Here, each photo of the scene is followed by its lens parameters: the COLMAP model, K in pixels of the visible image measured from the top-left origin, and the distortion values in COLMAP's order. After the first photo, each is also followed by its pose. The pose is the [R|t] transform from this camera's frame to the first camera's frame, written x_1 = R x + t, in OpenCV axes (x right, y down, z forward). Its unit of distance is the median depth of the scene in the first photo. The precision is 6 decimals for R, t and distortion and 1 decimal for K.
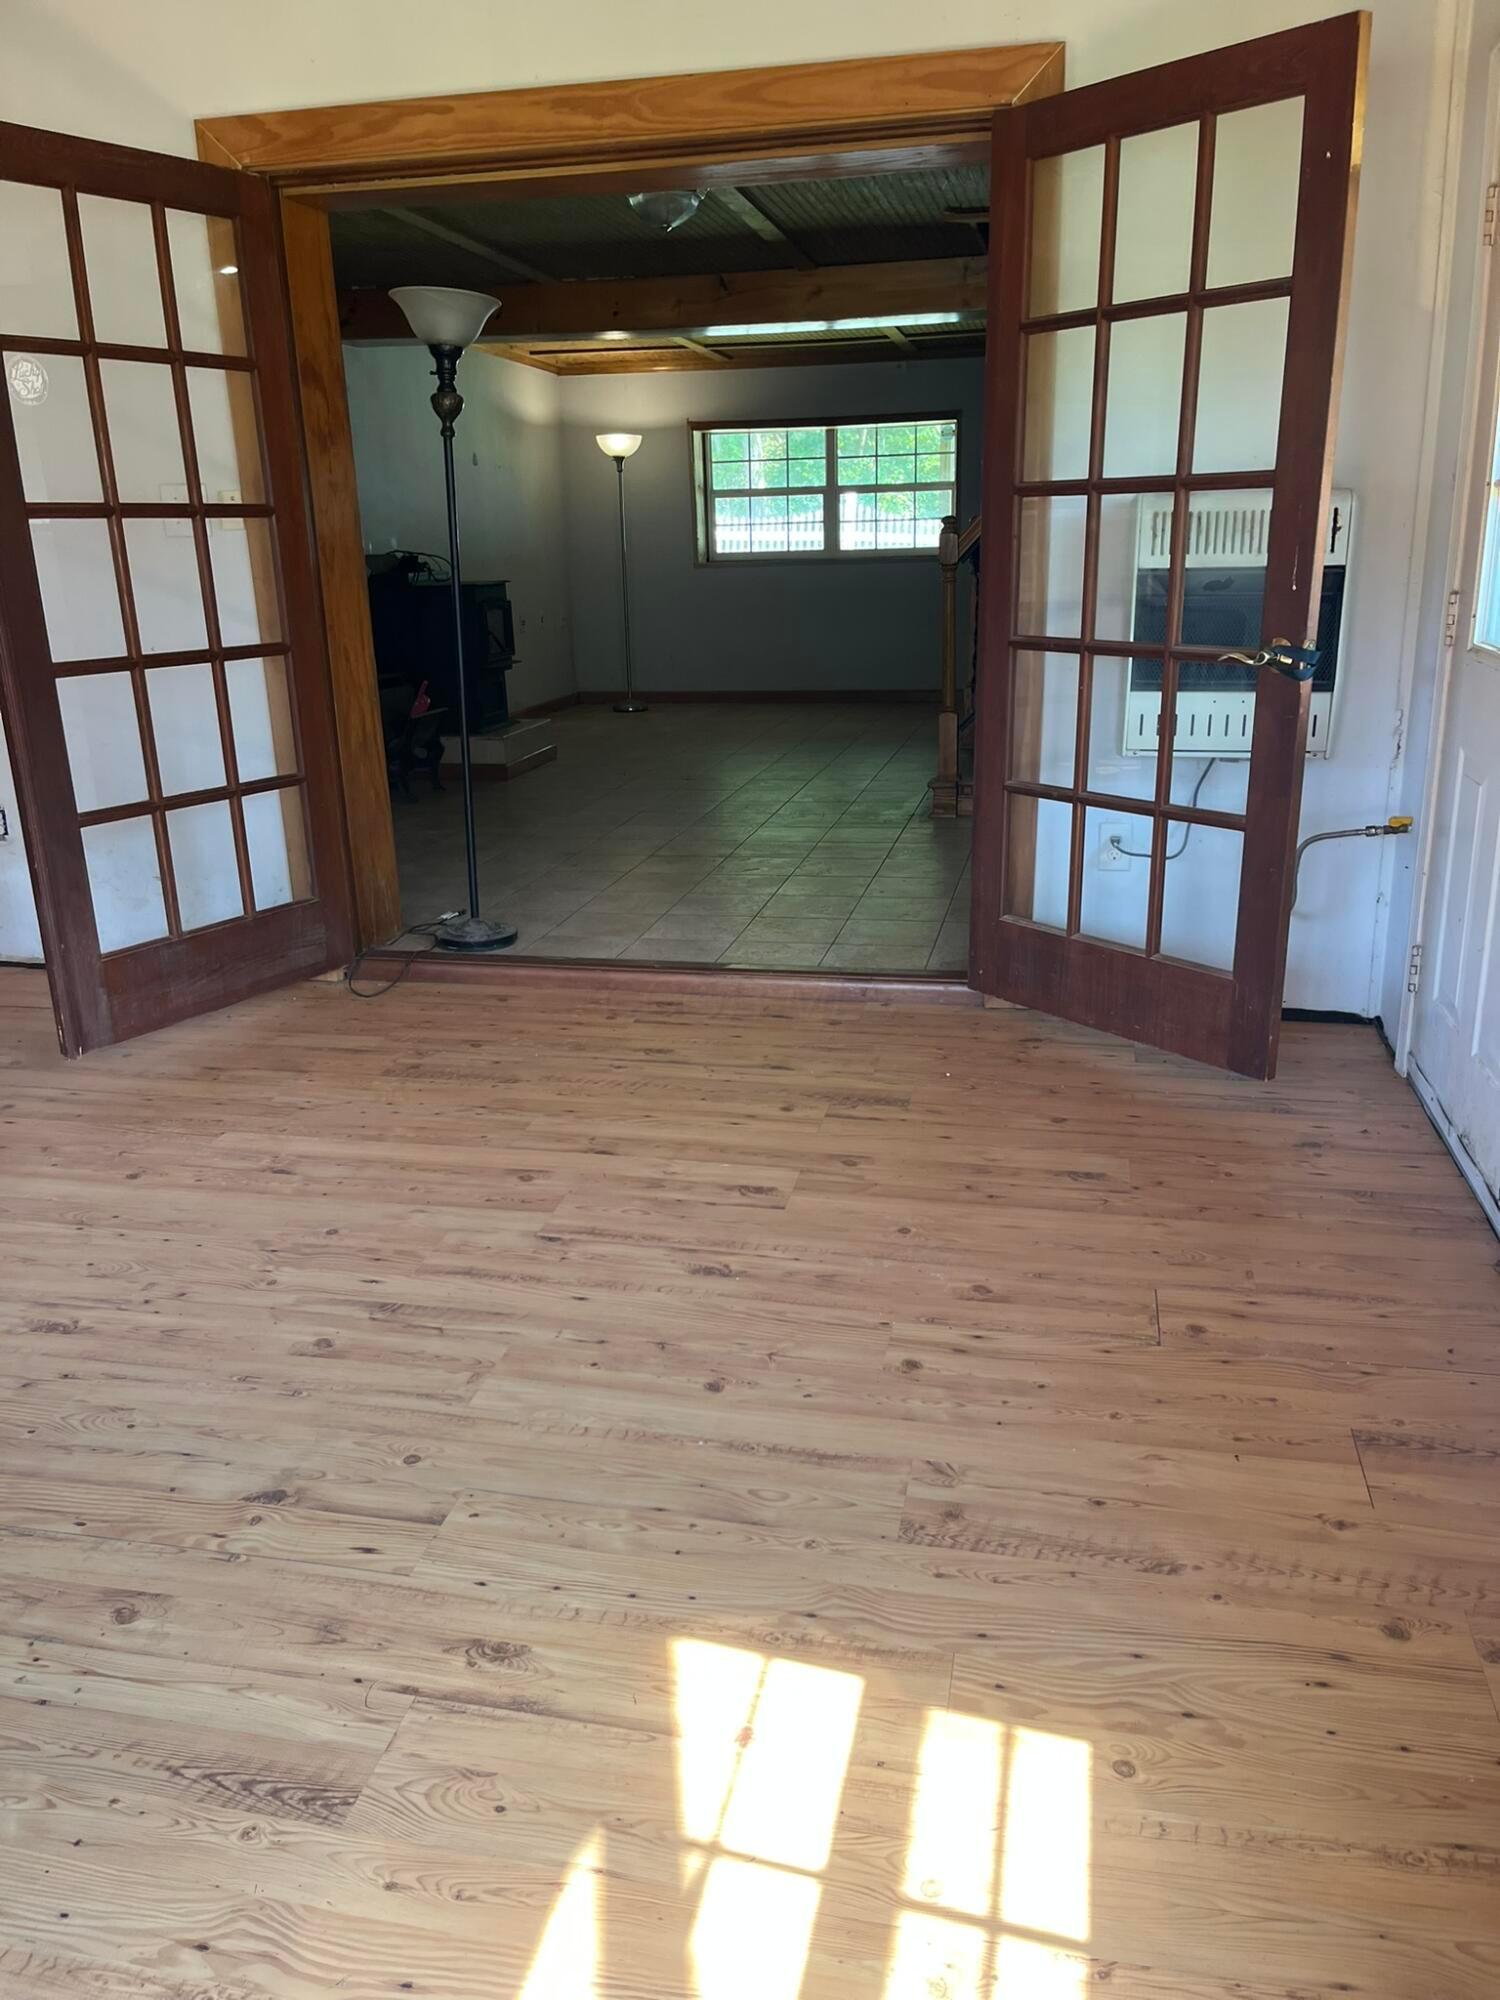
lens RADIAL K [[1514.5, 0, 751.8], [0, 1514.5, 1000.6], [0, 0, 1]] dist [0.009136, -0.029143]
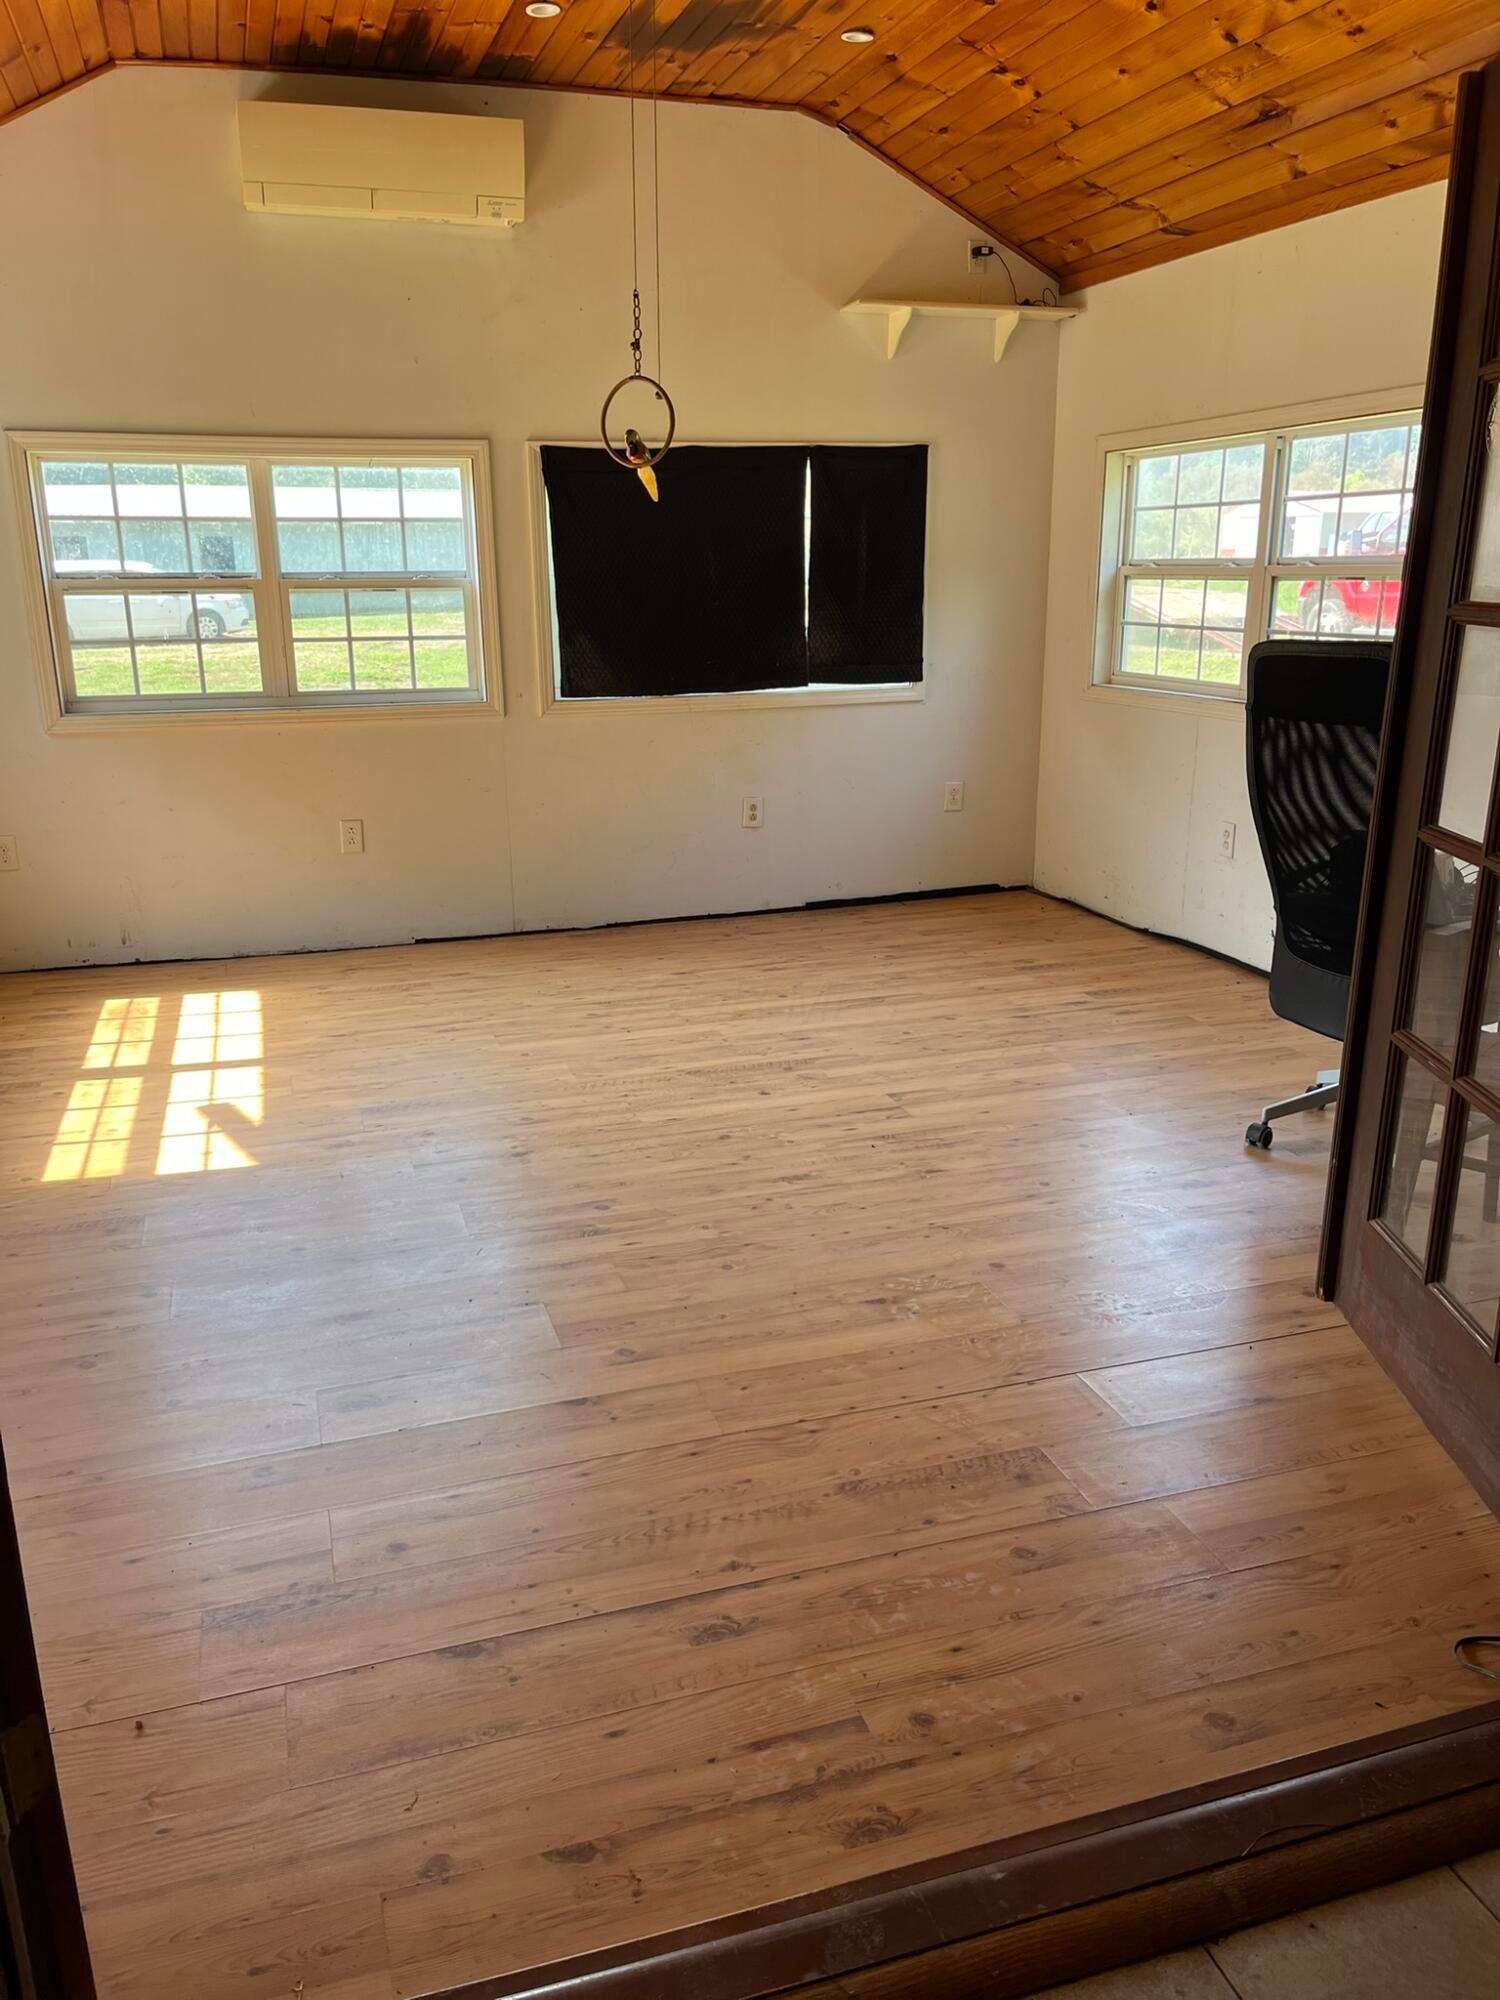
lens RADIAL K [[1514.5, 0, 748.4], [0, 1514.5, 1002.9], [0, 0, 1]] dist [0.009136, -0.029143]
pose [[-0.863992, 0.165888, -0.475394, 0.183212], [-0.129029, 0.839694, 0.527509, -0.545887], [0.486693, 0.517103, -0.704084, 1.566966]]
